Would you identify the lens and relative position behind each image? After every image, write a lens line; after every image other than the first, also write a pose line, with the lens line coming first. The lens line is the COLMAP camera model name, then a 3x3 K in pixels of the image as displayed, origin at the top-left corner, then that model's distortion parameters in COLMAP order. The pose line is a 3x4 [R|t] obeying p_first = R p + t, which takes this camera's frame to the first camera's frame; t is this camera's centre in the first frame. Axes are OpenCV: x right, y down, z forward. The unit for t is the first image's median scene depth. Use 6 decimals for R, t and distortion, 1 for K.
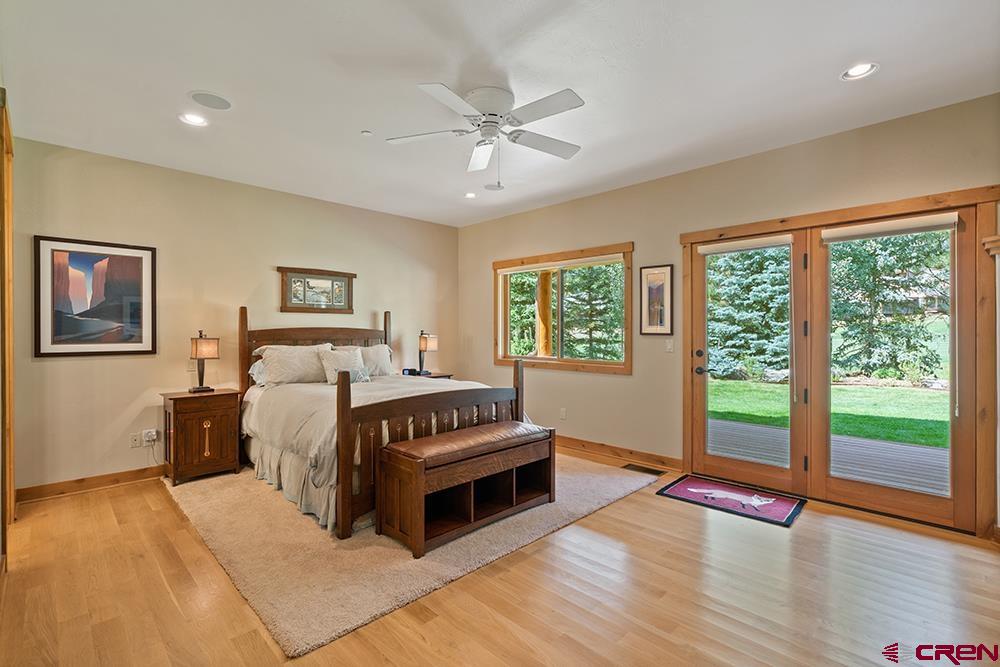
lens RADIAL K [[455.4, 0, 499.4], [0, 455.4, 330.6], [0, 0, 1]] dist [-0.004601, 0.002955]
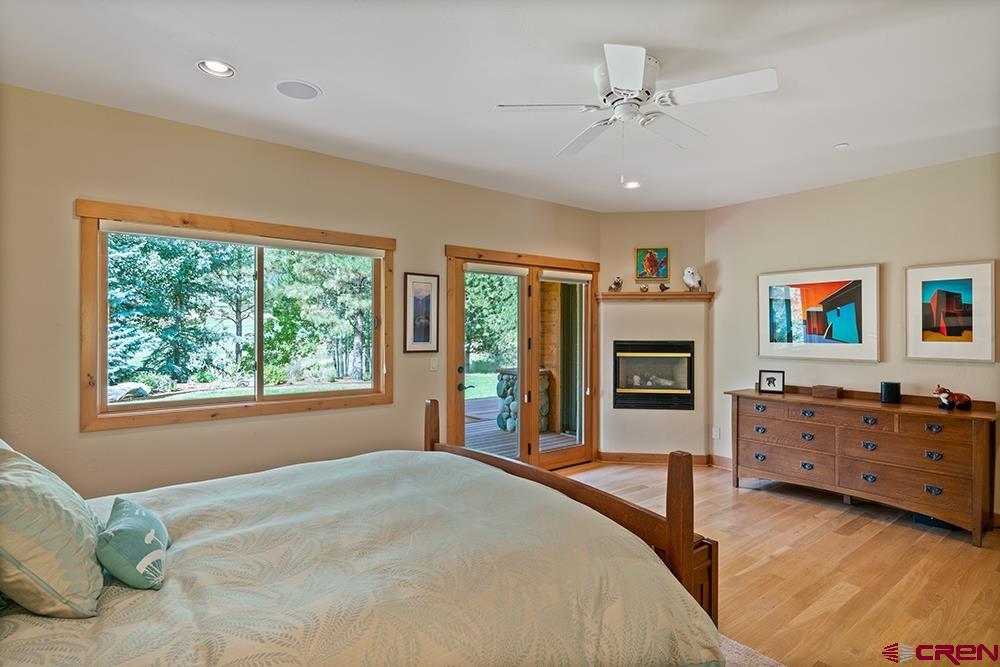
lens RADIAL K [[512.3, 0, 499.4], [0, 512.3, 331.4], [0, 0, 1]] dist [-0.000142, 0.000153]
pose [[0.103682, -0.004899, 0.994598, -0.625355], [0.000759, 0.999988, 0.004847, -0.036025], [-0.994610, 0.000252, 0.103684, 0.750486]]
